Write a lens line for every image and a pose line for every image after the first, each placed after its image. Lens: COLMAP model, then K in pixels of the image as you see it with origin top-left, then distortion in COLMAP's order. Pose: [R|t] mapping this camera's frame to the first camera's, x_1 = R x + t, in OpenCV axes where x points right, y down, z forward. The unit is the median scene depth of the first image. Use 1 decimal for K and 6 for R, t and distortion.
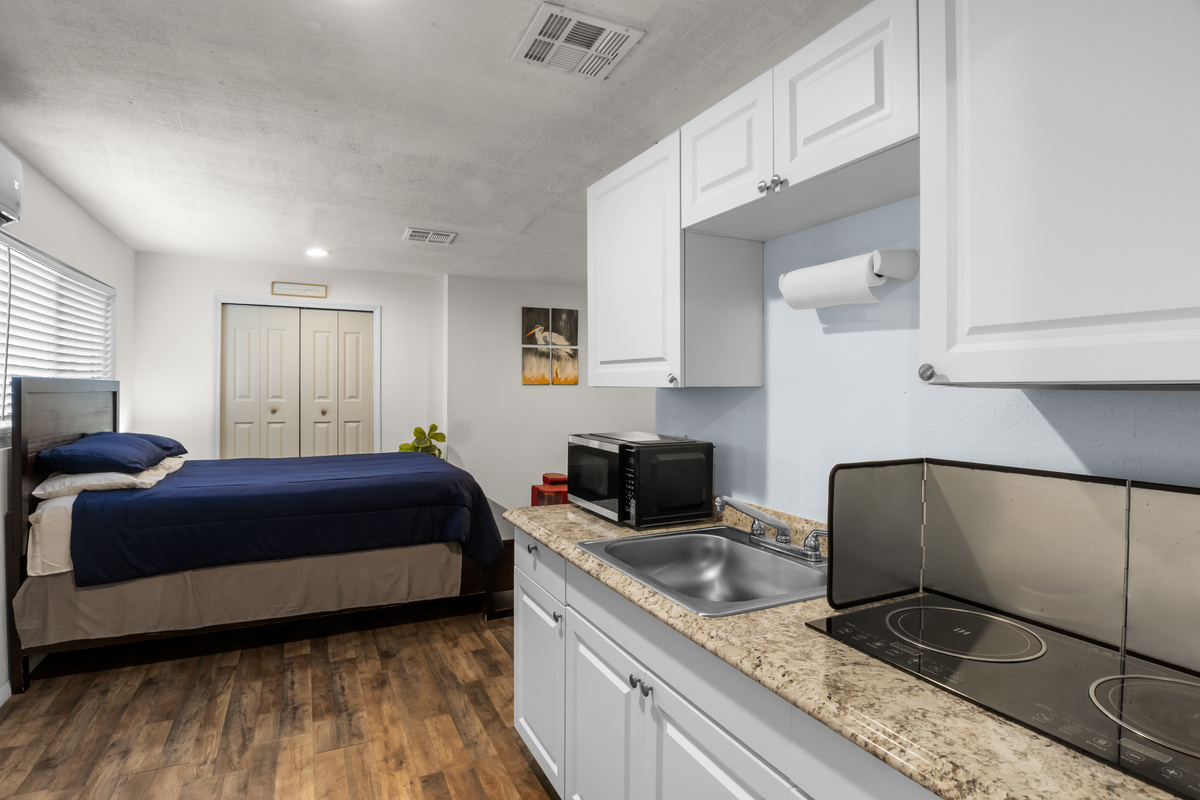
lens RADIAL K [[604.7, 0, 596.8], [0, 604.7, 396.7], [0, 0, 1]] dist [-0.018505, -0.007125]
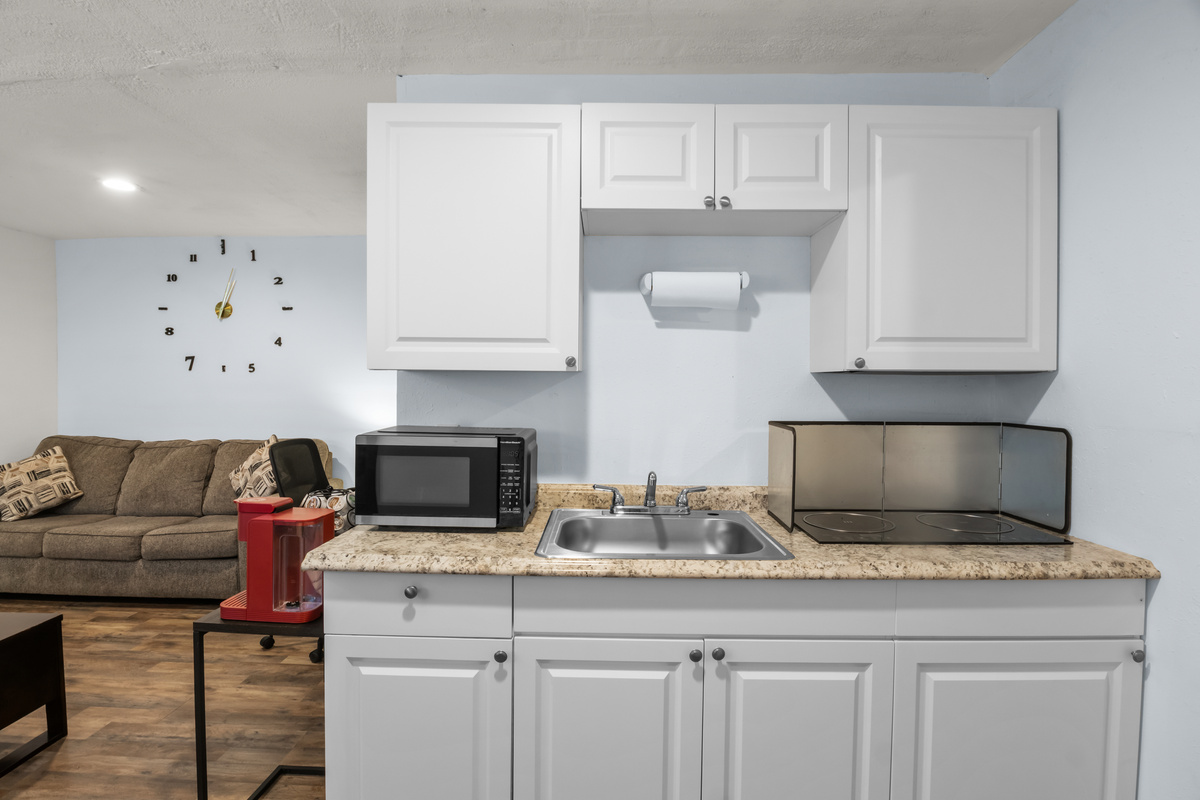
lens RADIAL K [[604.7, 0, 596.8], [0, 604.7, 396.7], [0, 0, 1]] dist [-0.018505, -0.007125]
pose [[0.463461, -0.023898, 0.885795, -0.246848], [0.008651, 0.999711, 0.022445, 0.001462], [-0.886075, -0.002739, 0.463534, 0.181274]]
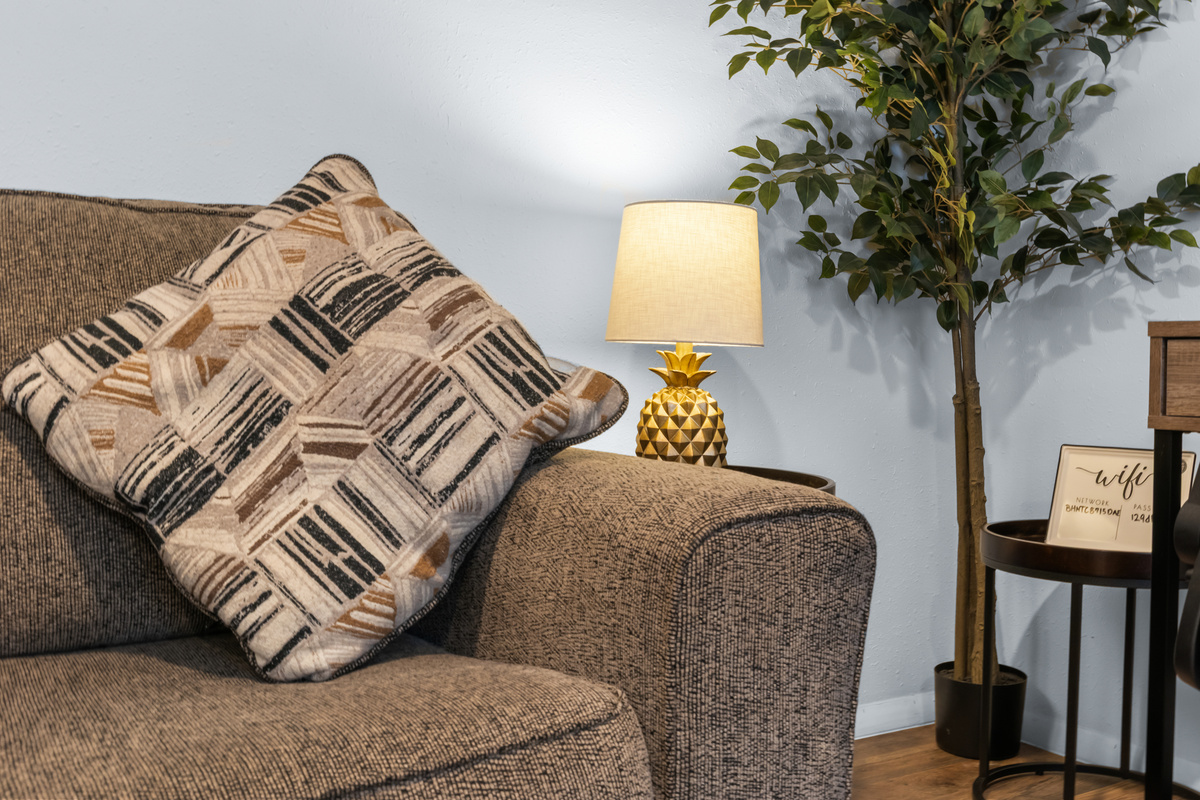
lens RADIAL K [[1226.2, 0, 600.3], [0, 1226.2, 346.4], [0, 0, 1]] dist [-0.035794, -0.002996]
pose [[-0.089793, -0.017176, 0.995812, -0.009307], [-0.006558, 0.999840, 0.016654, 0.107342], [-0.995939, -0.005035, -0.089891, 0.888079]]
